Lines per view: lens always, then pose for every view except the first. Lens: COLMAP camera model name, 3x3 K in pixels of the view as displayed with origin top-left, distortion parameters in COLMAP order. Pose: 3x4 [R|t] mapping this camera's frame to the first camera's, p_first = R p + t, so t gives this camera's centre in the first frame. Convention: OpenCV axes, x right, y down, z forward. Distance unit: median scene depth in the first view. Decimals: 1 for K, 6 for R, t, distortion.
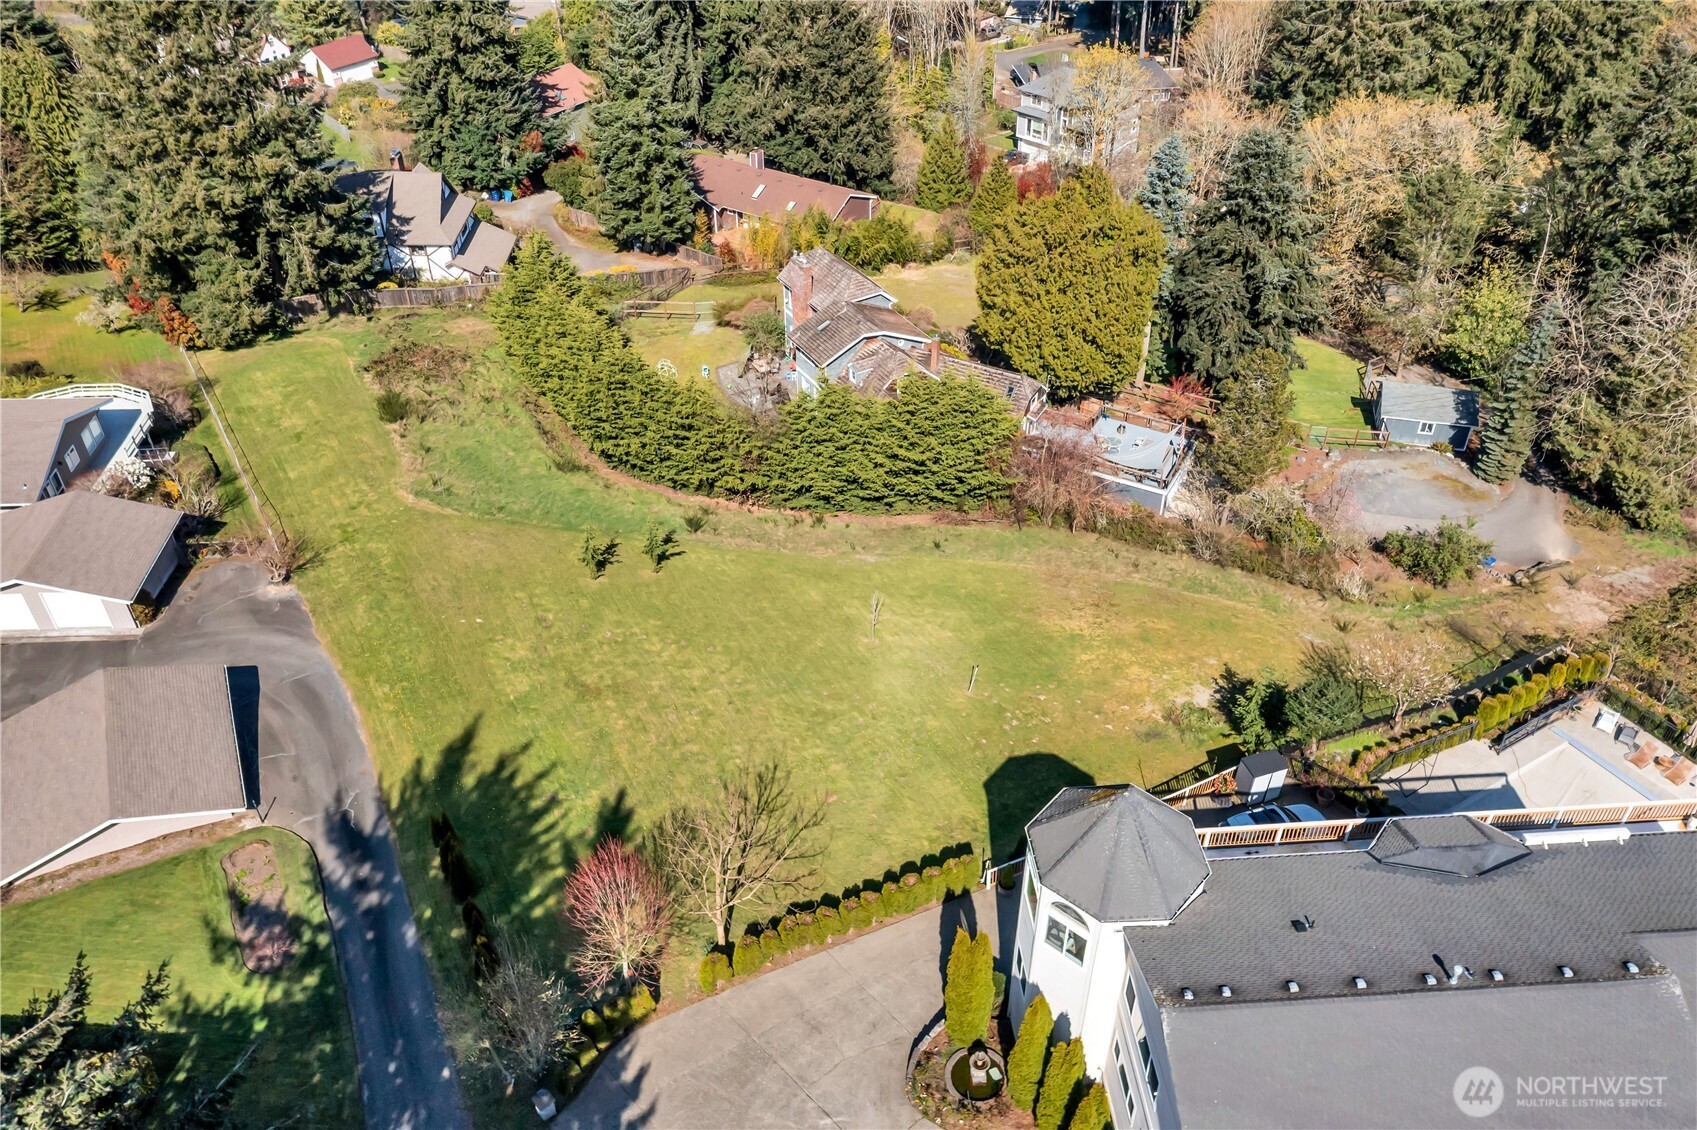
lens RADIAL K [[1347.1, 0, 853.7], [0, 1347.1, 572.4], [0, 0, 1]] dist [0.001384, 0.009982]
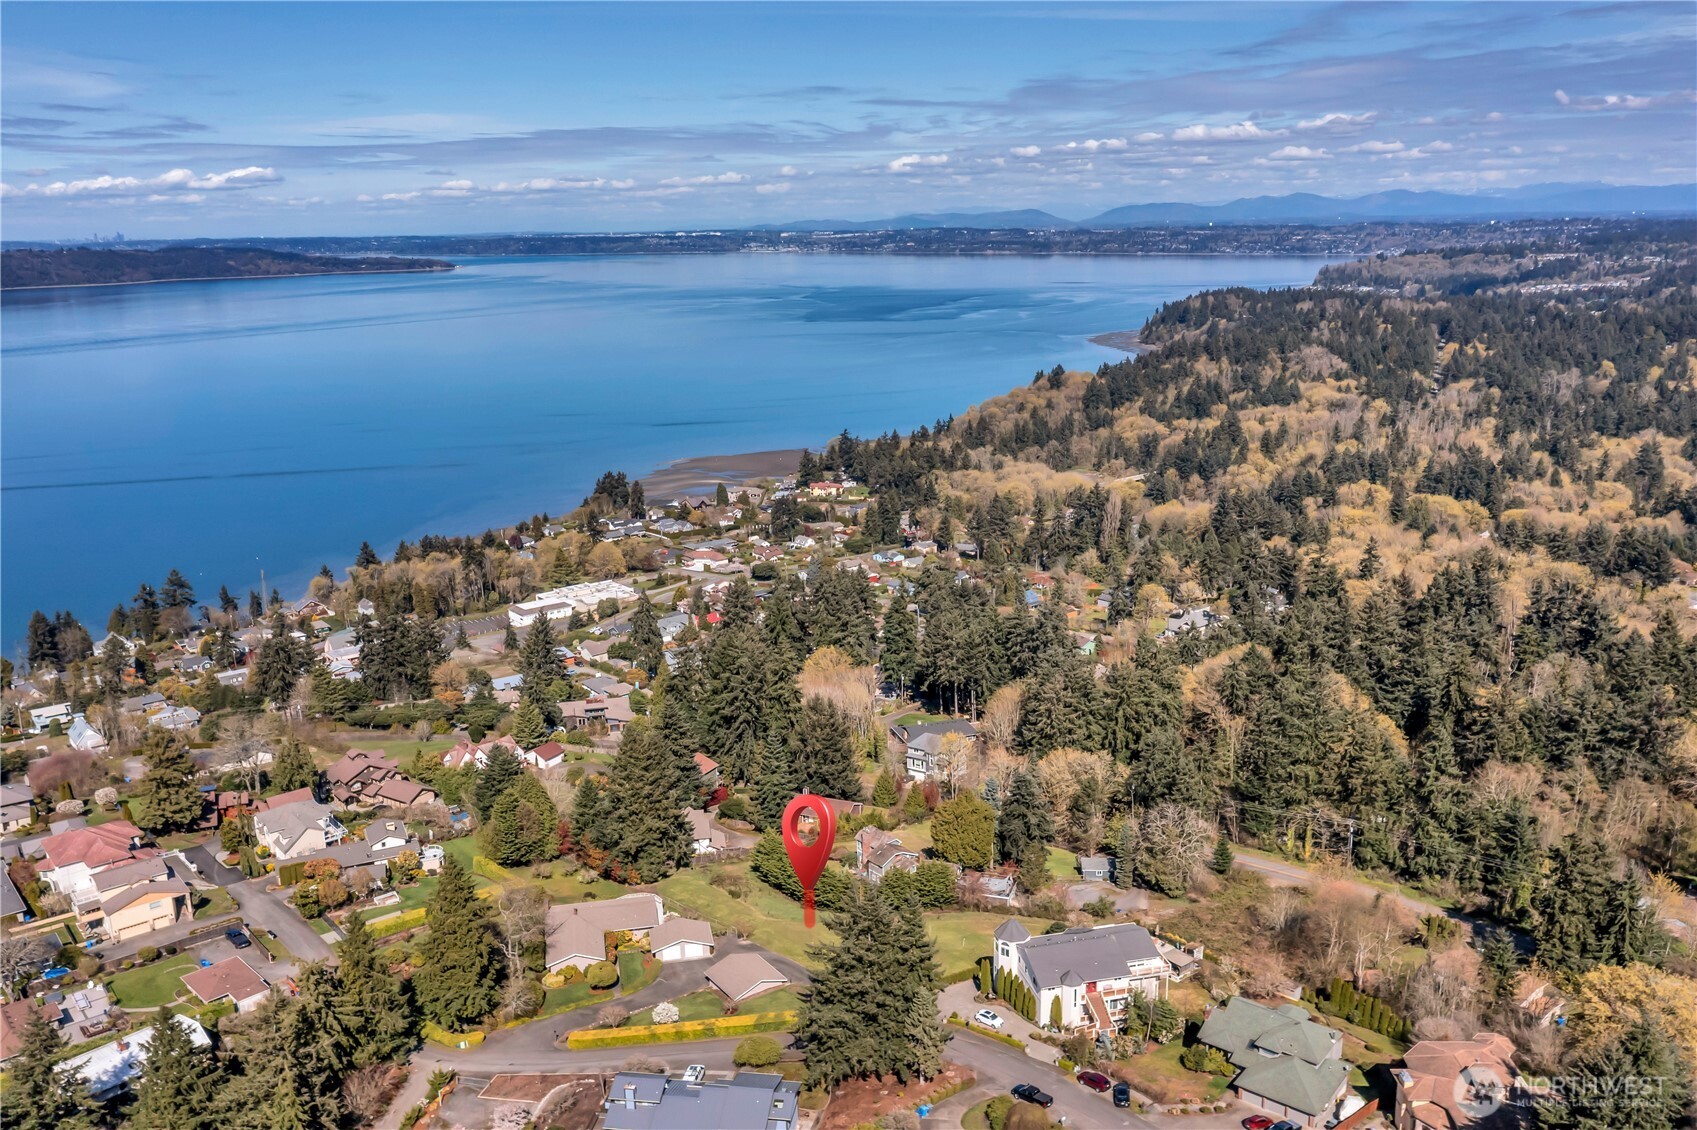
lens RADIAL K [[1347.1, 0, 853.9], [0, 1347.1, 574.1], [0, 0, 1]] dist [0.001384, 0.009982]
pose [[0.986917, -0.055195, 0.151487, -0.381075], [0.113120, 0.906552, -0.406654, 0.345199], [-0.114885, 0.418470, 0.900935, -1.427016]]
